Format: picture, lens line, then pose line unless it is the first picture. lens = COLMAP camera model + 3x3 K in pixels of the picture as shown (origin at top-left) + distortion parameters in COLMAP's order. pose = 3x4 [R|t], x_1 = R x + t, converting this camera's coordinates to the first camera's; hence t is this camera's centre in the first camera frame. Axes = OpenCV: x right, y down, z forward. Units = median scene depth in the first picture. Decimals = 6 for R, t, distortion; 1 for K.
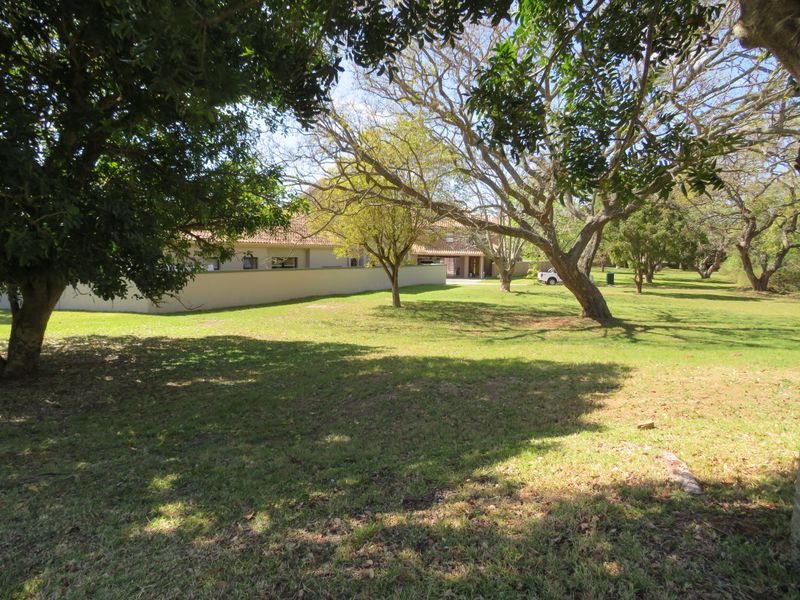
lens RADIAL K [[579.3, 0, 408.0], [0, 579.3, 300.0], [0, 0, 1]] dist [-0.010712, -0.003391]
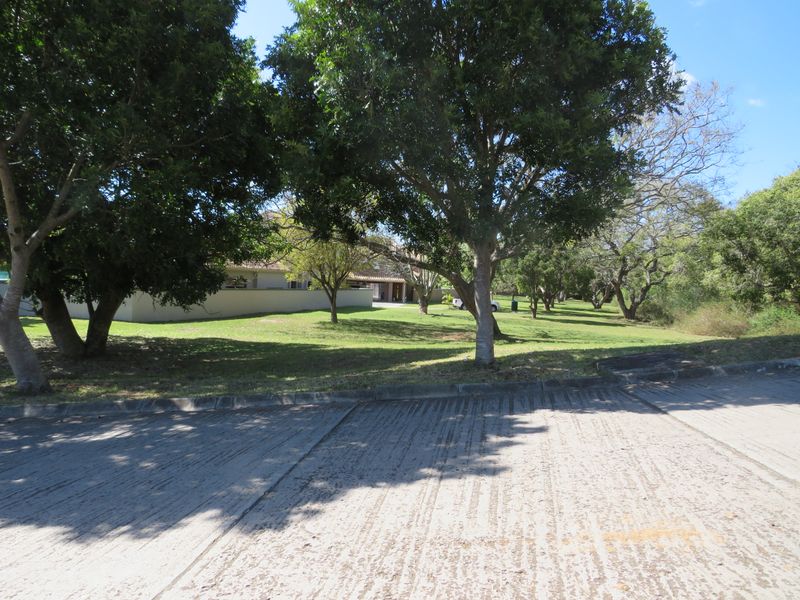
lens RADIAL K [[573.3, 0, 408.0], [0, 573.3, 300.3], [0, 0, 1]] dist [-0.012538, -0.000275]
pose [[0.990628, 0.029674, 0.133328, -0.026446], [-0.024100, 0.998774, -0.043230, 0.012288], [-0.134447, 0.039612, 0.990129, -0.207816]]
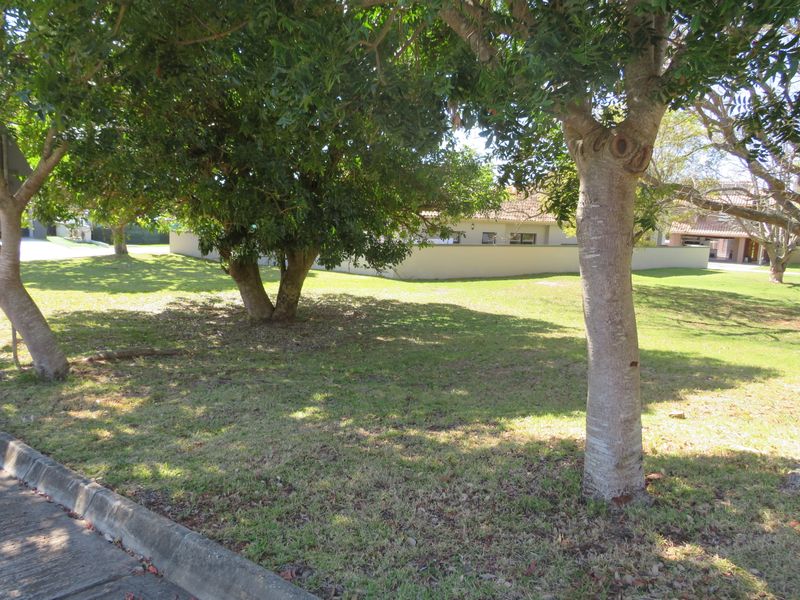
lens RADIAL K [[585.2, 0, 400.0], [0, 585.2, 300.0], [0, 0, 1]] dist [-0.024746, 0.048790]
pose [[0.897454, 0.087666, -0.432308, 0.057515], [-0.067020, 0.995773, 0.062799, -0.006774], [0.435986, -0.027386, 0.899537, -0.040142]]
